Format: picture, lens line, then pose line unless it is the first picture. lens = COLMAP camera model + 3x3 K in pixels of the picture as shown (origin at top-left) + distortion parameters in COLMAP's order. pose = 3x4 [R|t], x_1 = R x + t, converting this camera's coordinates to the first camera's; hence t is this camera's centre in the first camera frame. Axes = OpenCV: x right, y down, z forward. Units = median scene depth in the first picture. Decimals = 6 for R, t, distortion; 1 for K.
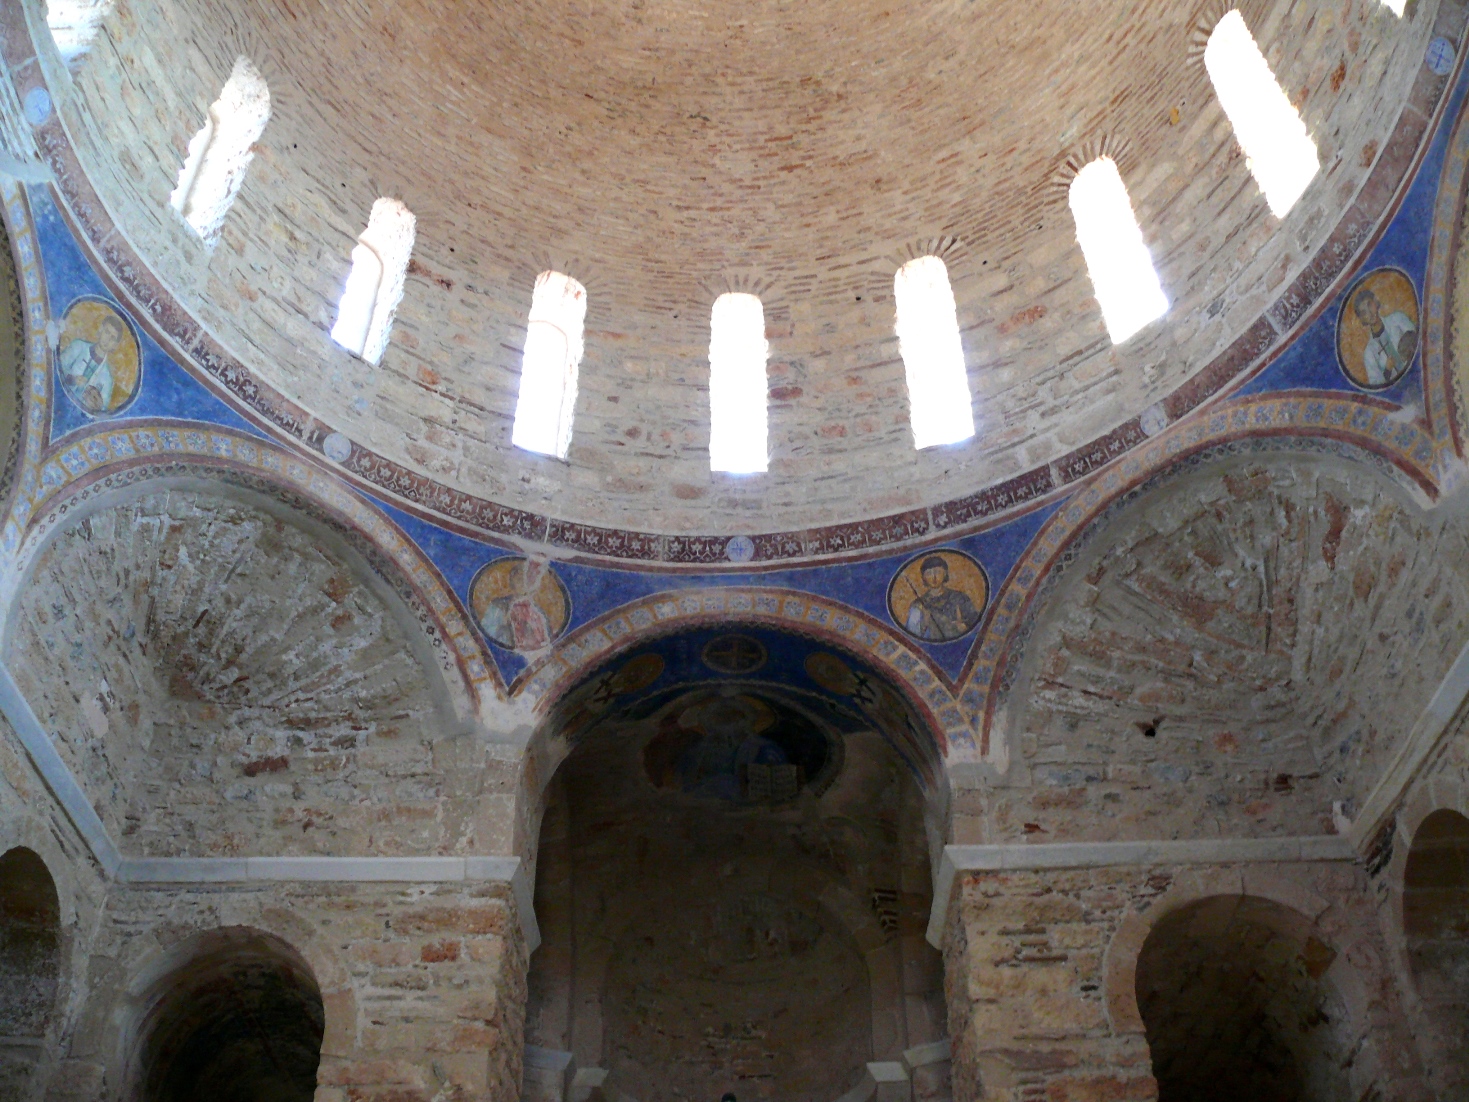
lens RADIAL K [[1502.3, 0, 734.5], [0, 1502.3, 551.0], [0, 0, 1]] dist [-0.186673, 0.197047]
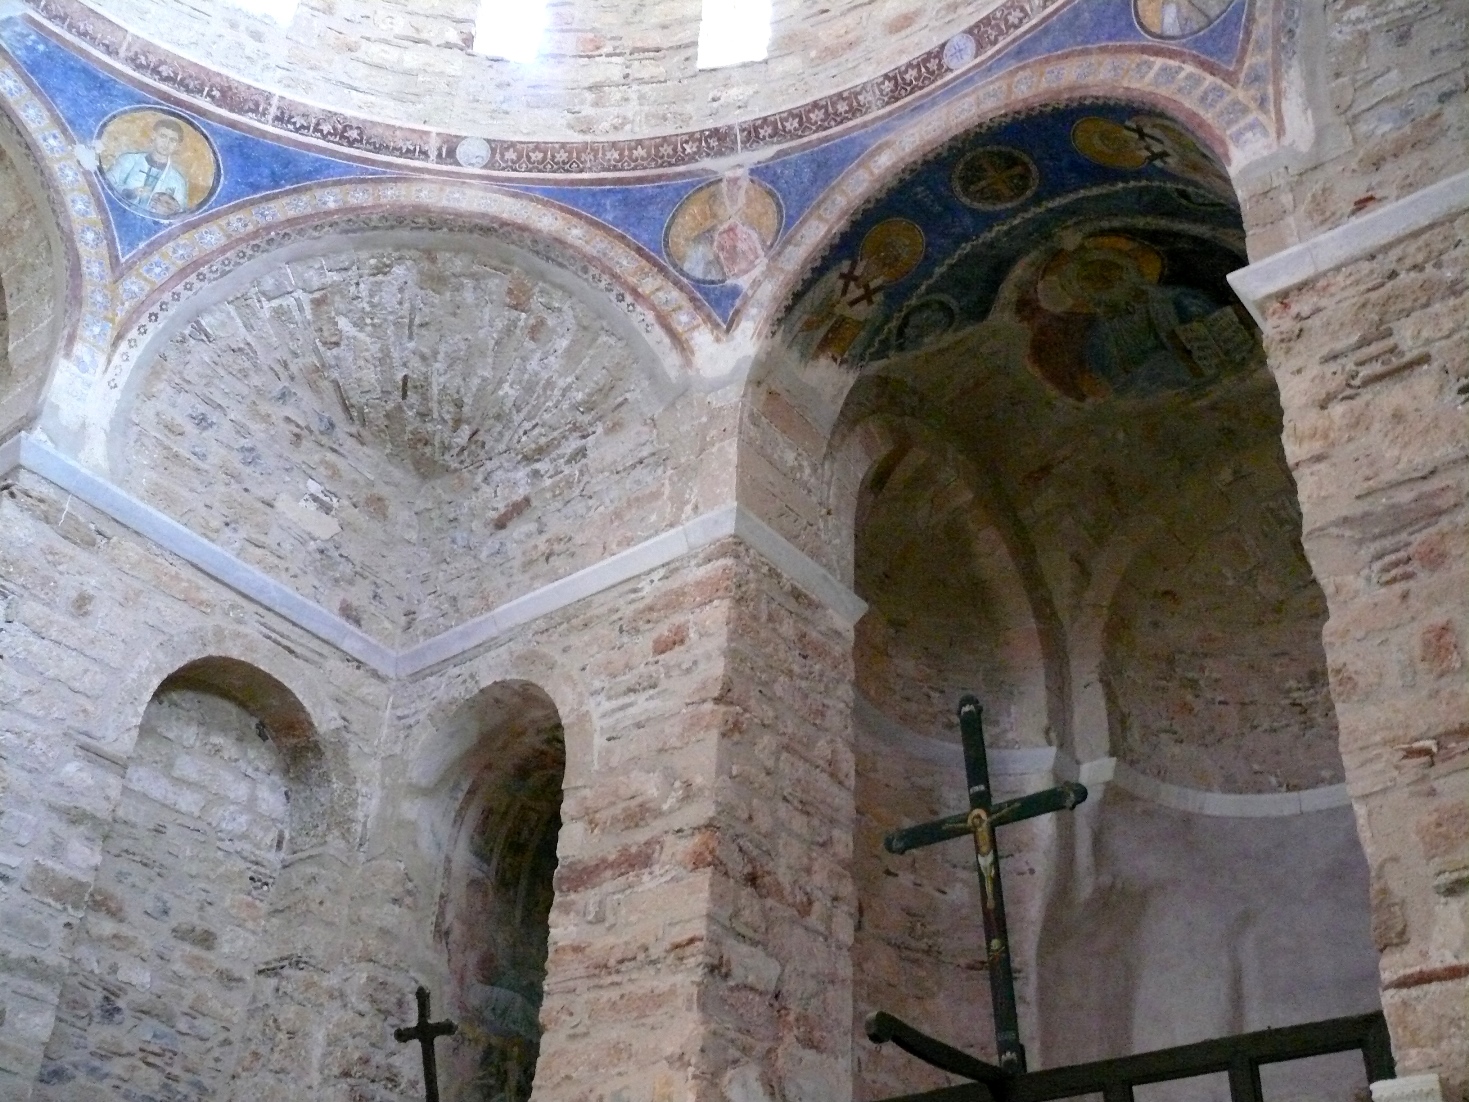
lens RADIAL K [[1584.1, 0, 734.5], [0, 1584.1, 551.0], [0, 0, 1]] dist [-0.196844, 0.267156]
pose [[0.786529, -0.316380, -0.530354, 0.289957], [0.365115, 0.930860, -0.013824, 0.235454], [0.498059, -0.182767, 0.847663, 0.264611]]
